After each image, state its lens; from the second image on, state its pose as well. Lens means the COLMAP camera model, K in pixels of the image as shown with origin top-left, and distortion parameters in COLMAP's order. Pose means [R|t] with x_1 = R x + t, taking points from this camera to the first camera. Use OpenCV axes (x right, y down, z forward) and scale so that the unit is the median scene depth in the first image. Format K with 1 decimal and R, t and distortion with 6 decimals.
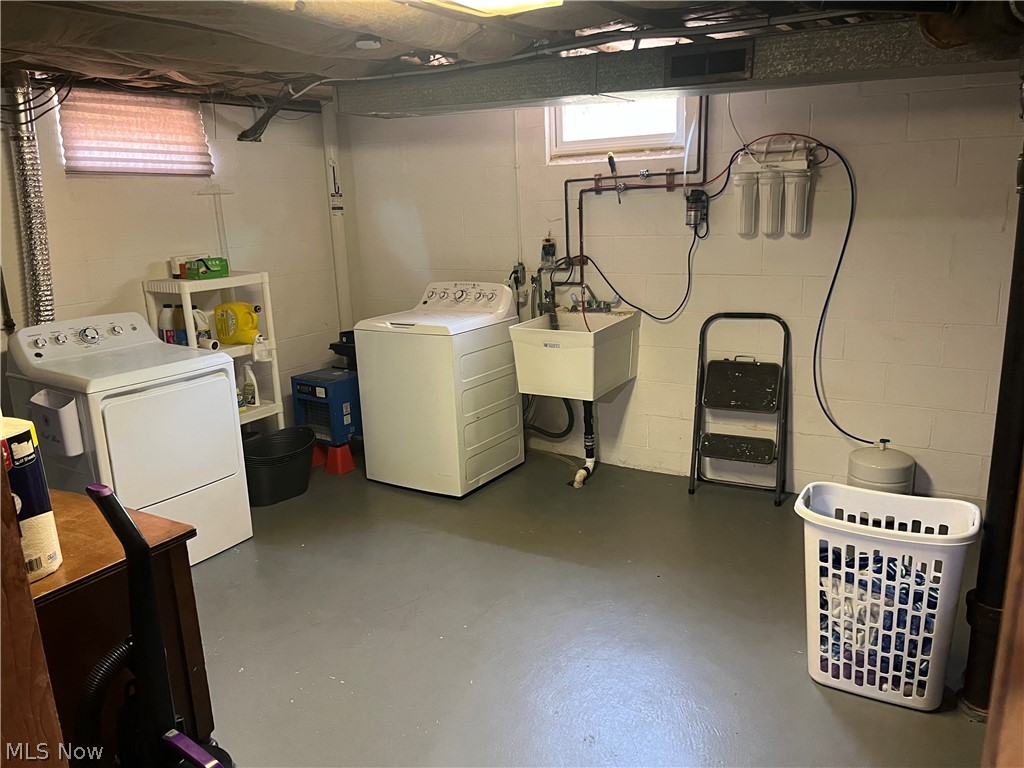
lens RADIAL K [[782.4, 0, 510.2], [0, 782.4, 394.1], [0, 0, 1]] dist [0.054366, -0.073262]
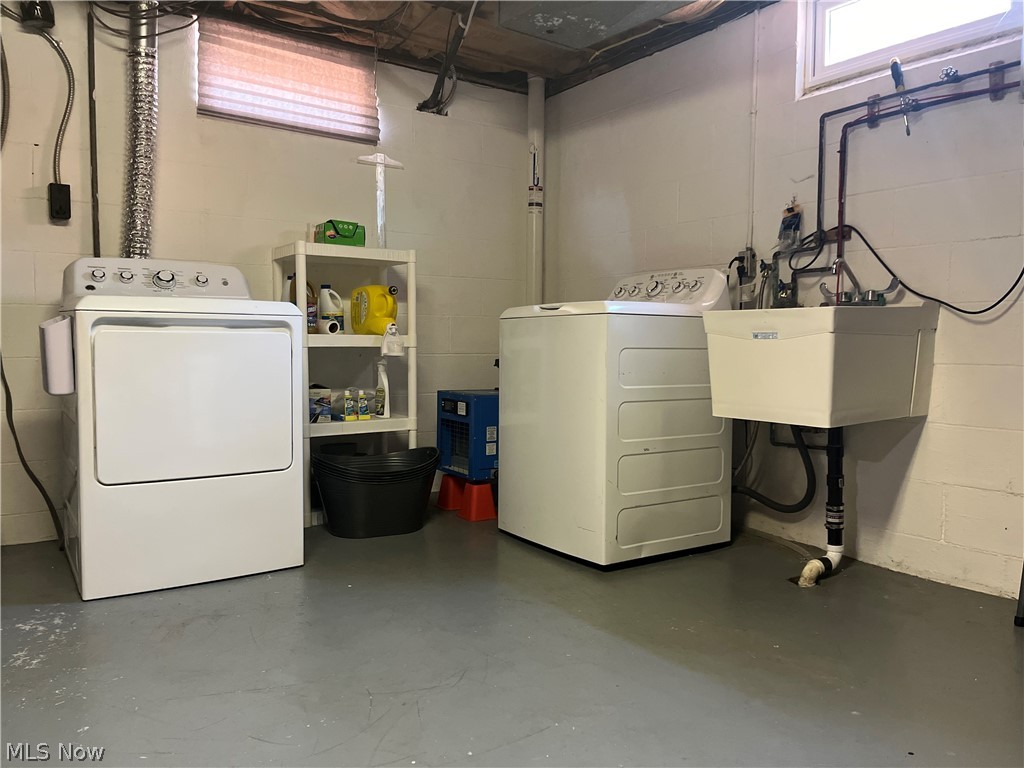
lens RADIAL K [[782.8, 0, 511.8], [0, 782.8, 387.1], [0, 0, 1]] dist [0.047387, -0.060595]
pose [[0.920955, 0.069200, -0.383475, 0.102844], [-0.135570, 0.979526, -0.148826, 0.091288], [0.365325, 0.189049, 0.911481, 0.343204]]
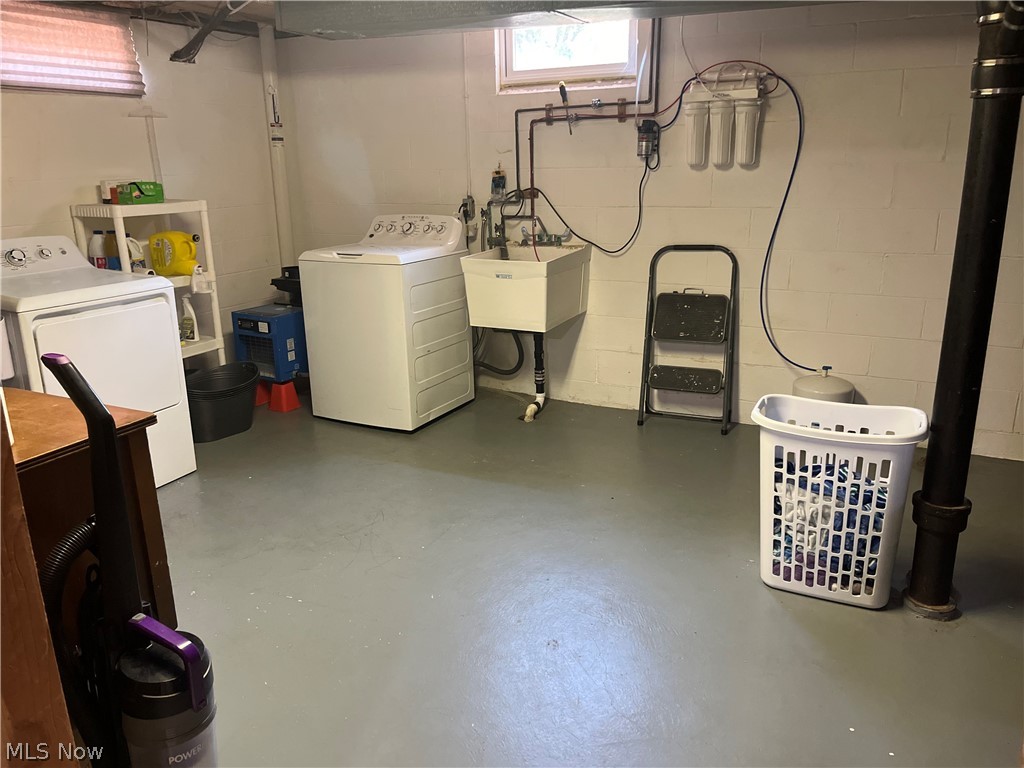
lens RADIAL K [[782.8, 0, 511.8], [0, 782.8, 387.1], [0, 0, 1]] dist [0.047387, -0.060595]
pose [[0.996526, -0.004325, 0.083171, -0.018717], [0.001219, 0.999301, 0.037362, 0.038339], [-0.083274, -0.037130, 0.995835, 0.006355]]
